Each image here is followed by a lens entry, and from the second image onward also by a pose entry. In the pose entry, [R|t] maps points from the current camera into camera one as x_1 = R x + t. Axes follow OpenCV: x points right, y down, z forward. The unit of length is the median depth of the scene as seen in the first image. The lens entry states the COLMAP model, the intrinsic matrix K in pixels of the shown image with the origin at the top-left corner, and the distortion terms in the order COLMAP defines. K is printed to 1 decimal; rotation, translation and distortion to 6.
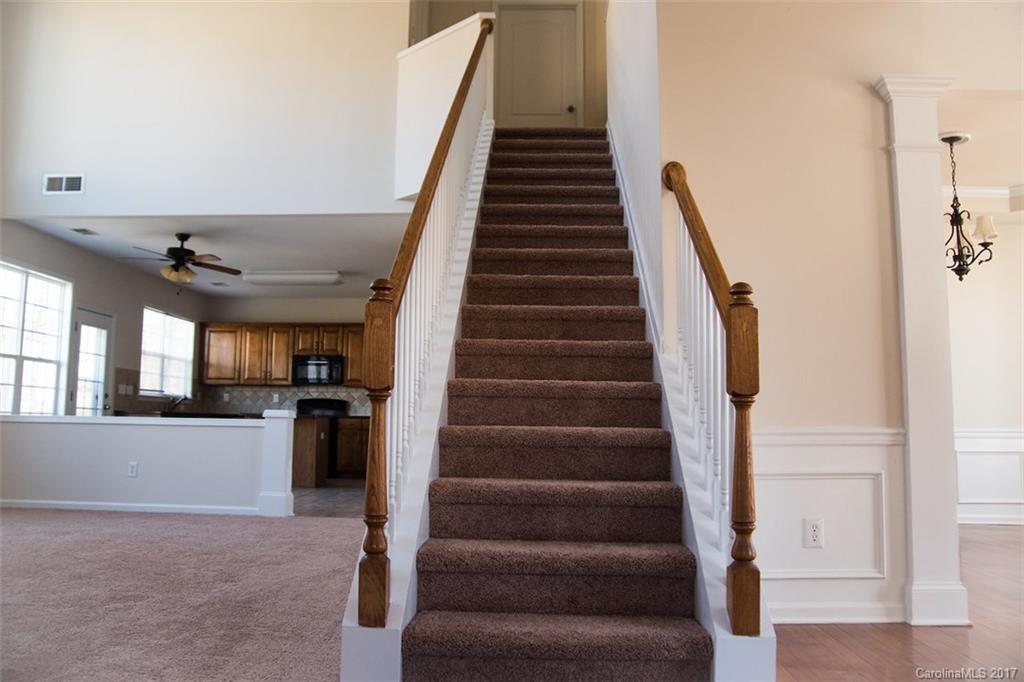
lens RADIAL K [[825.8, 0, 512.0], [0, 825.8, 341.0], [0, 0, 1]] dist [-0.129536, 0.085710]
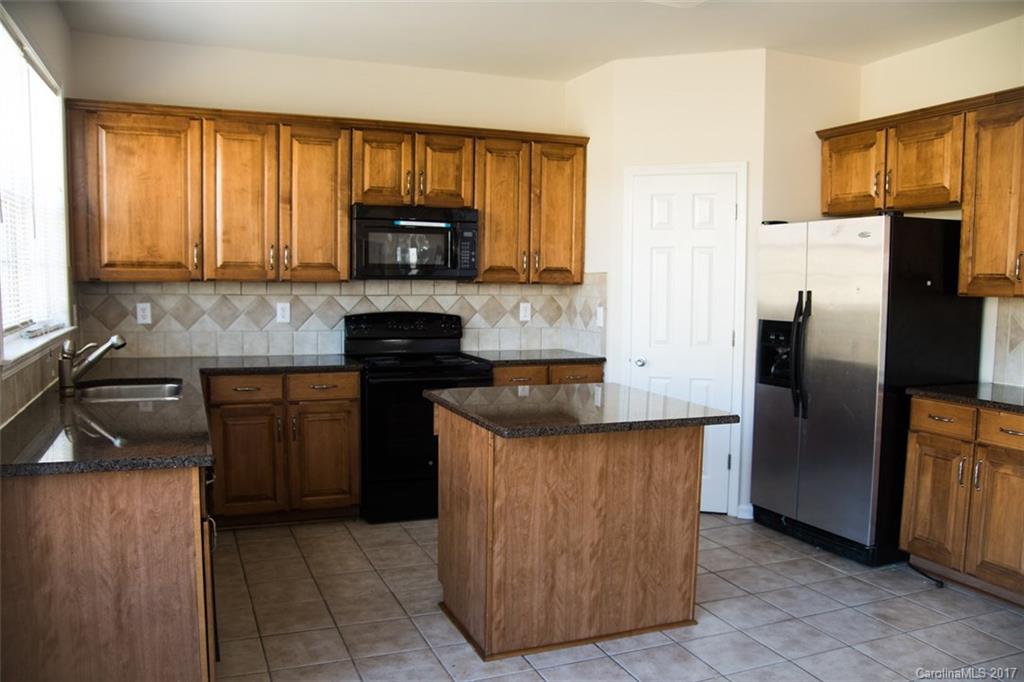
lens RADIAL K [[825.8, 0, 512.0], [0, 825.8, 341.0], [0, 0, 1]] dist [-0.129536, 0.085710]
pose [[0.907380, -0.030516, 0.419202, -0.370070], [-0.048385, 0.983147, 0.176300, 0.009567], [-0.417516, -0.180254, 0.890611, 0.632200]]
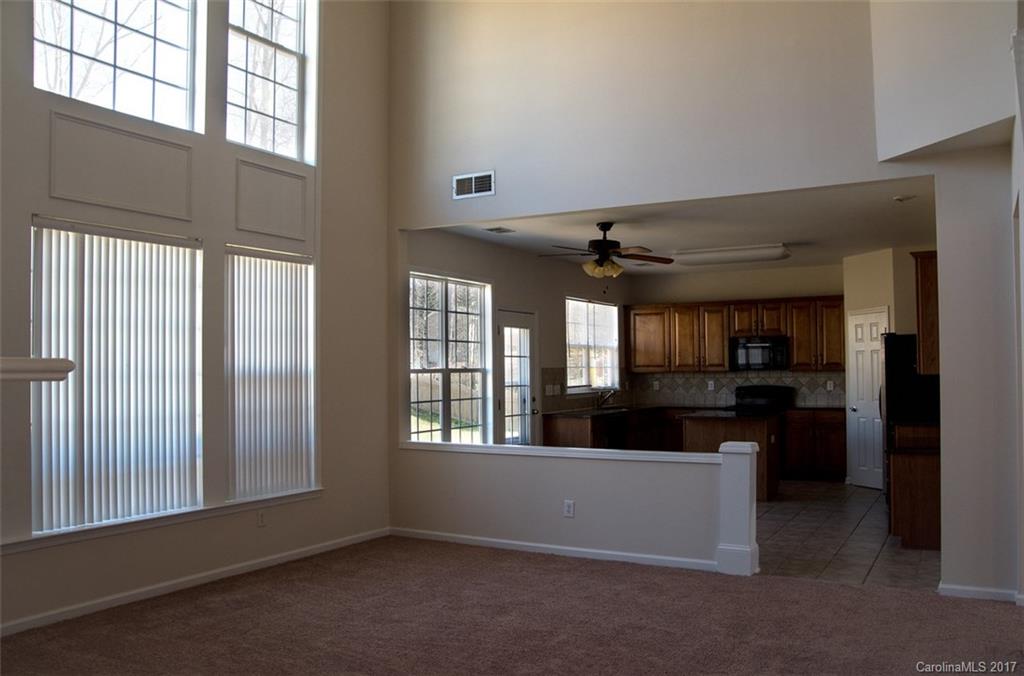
lens RADIAL K [[827.9, 0, 512.0], [0, 827.9, 338.0], [0, 0, 1]] dist [-0.157341, 0.000060]
pose [[0.882838, -0.035139, -0.468361, -0.064412], [0.069402, 0.996011, 0.056093, -0.048317], [0.464522, -0.082026, 0.881755, 0.125794]]
